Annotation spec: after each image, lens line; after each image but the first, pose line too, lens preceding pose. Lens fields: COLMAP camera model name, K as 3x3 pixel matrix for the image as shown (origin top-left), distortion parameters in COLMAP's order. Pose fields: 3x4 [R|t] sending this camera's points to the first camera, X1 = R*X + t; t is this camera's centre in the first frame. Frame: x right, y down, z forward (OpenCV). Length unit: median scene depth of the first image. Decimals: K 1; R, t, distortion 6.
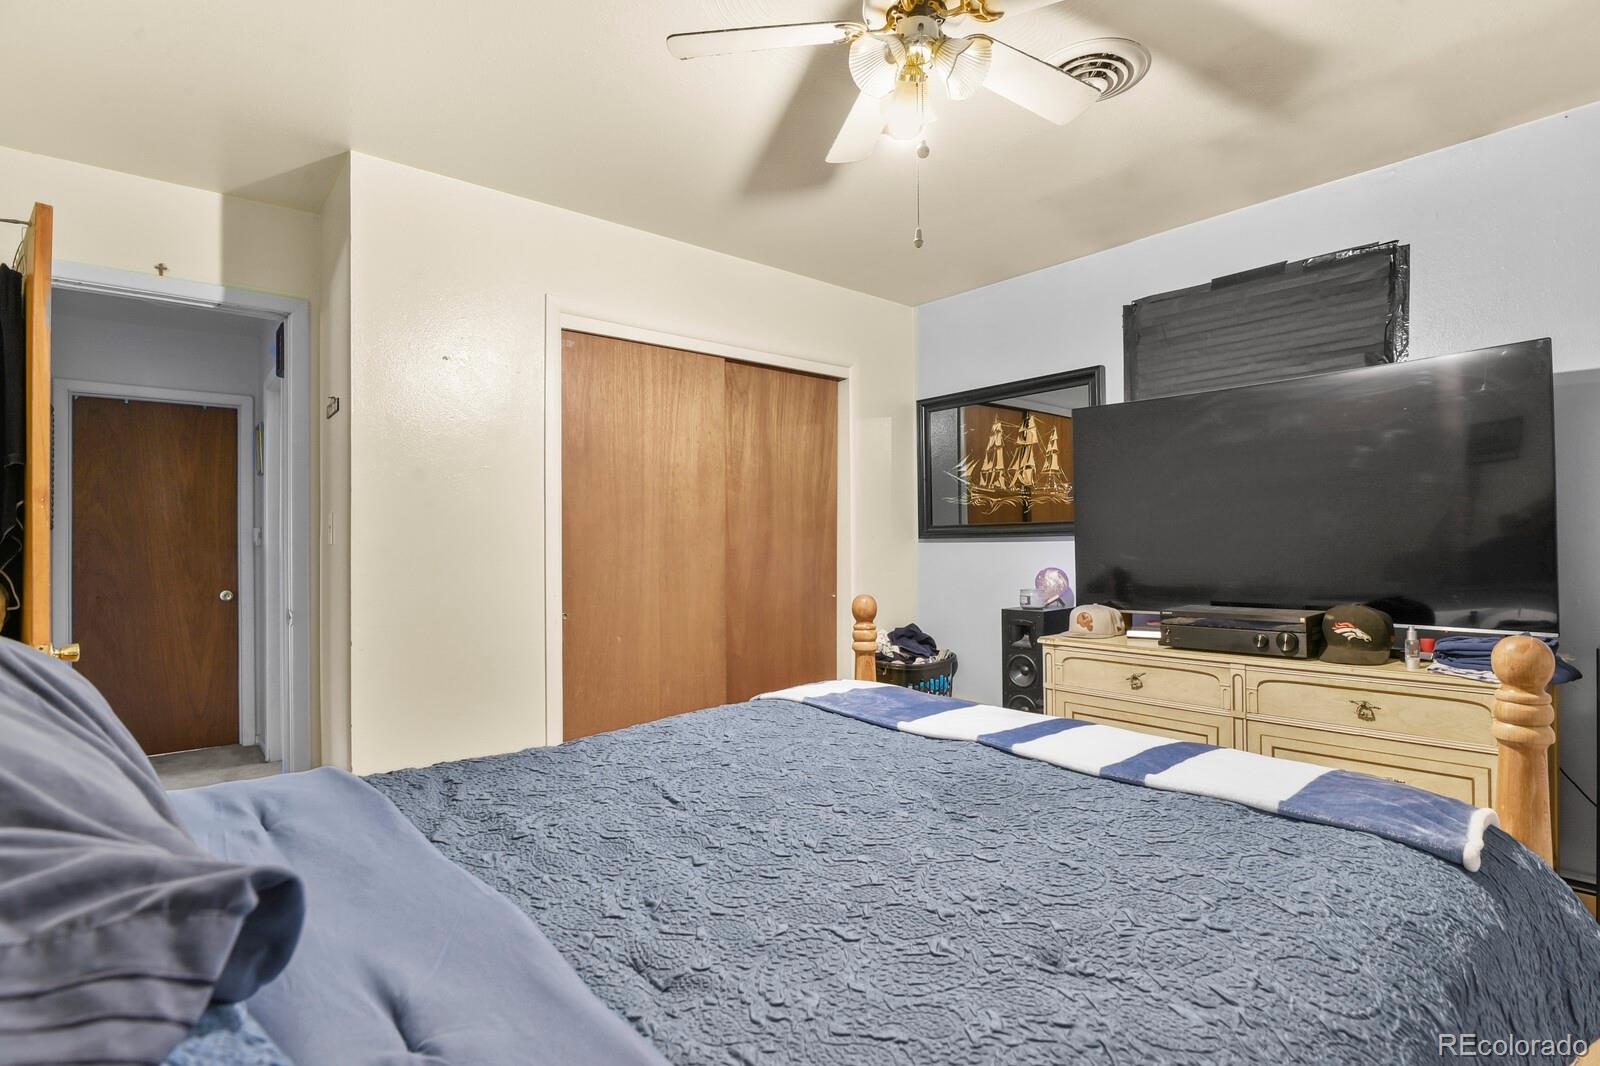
lens RADIAL K [[775.9, 0, 802.9], [0, 775.9, 540.0], [0, 0, 1]] dist [-0.010424, -0.007110]
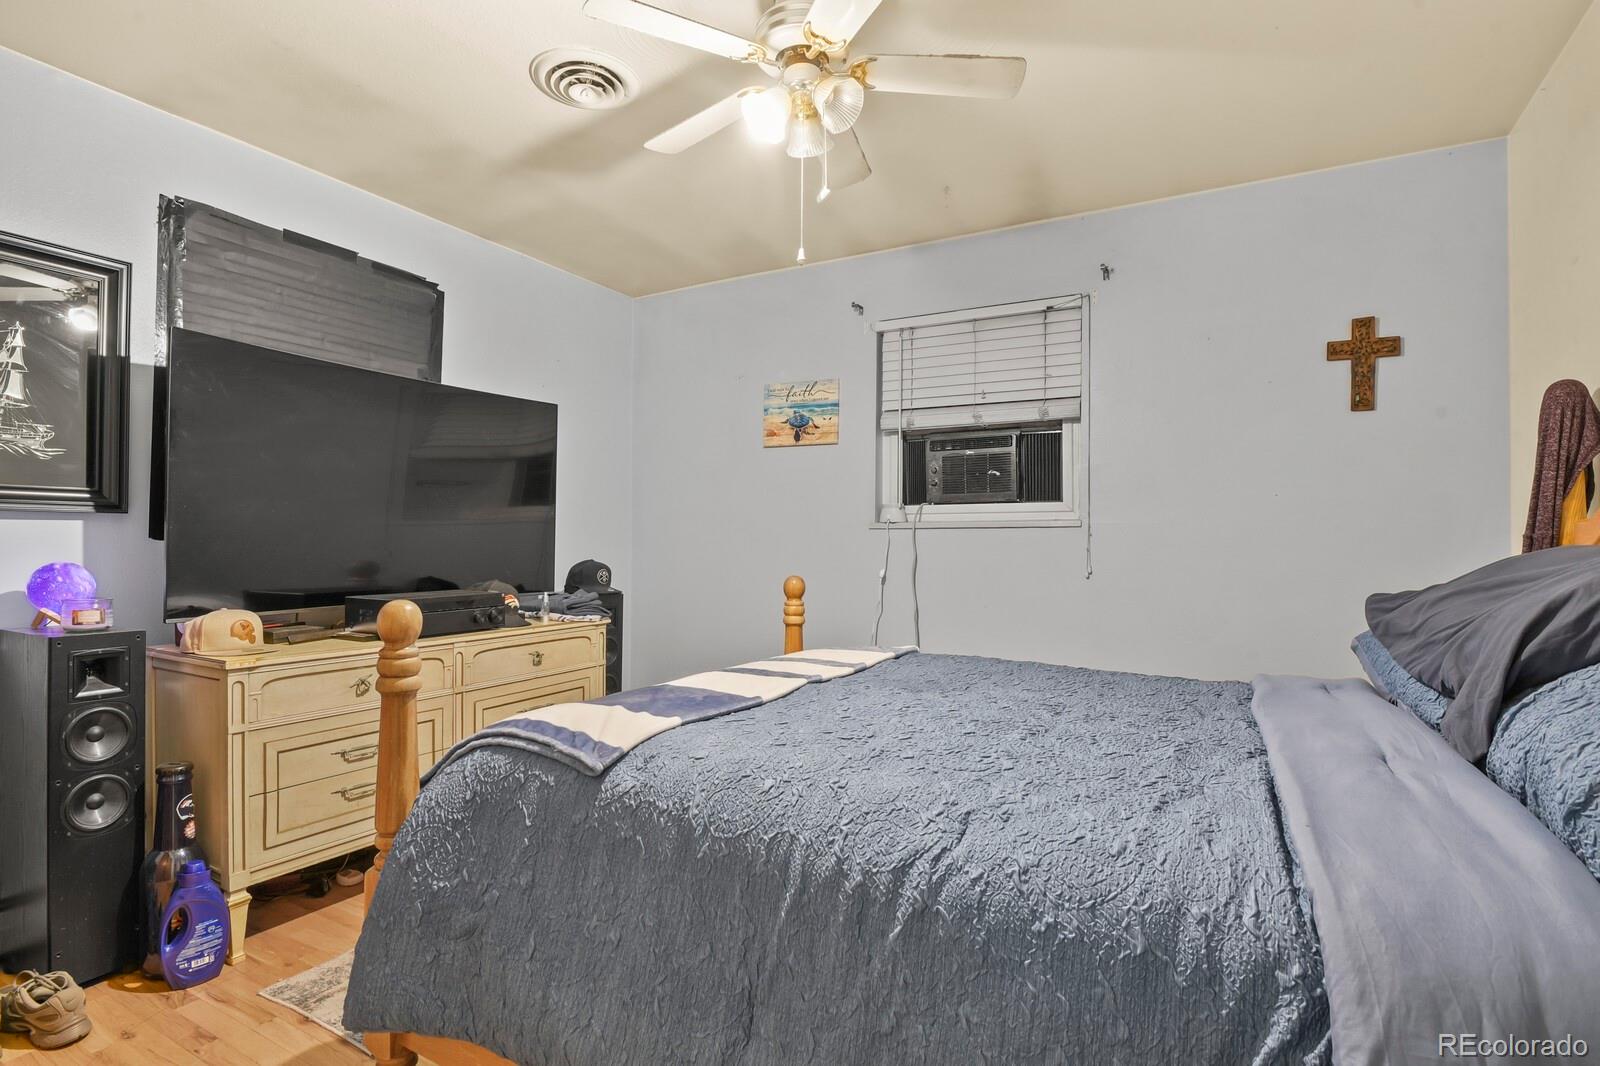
lens RADIAL K [[775.9, 0, 802.9], [0, 775.9, 540.0], [0, 0, 1]] dist [-0.010424, -0.007110]
pose [[-0.336187, 0.010810, 0.941733, -0.522946], [-0.008223, 0.999862, -0.014412, 0.025913], [-0.941759, -0.012589, -0.336052, 0.789090]]
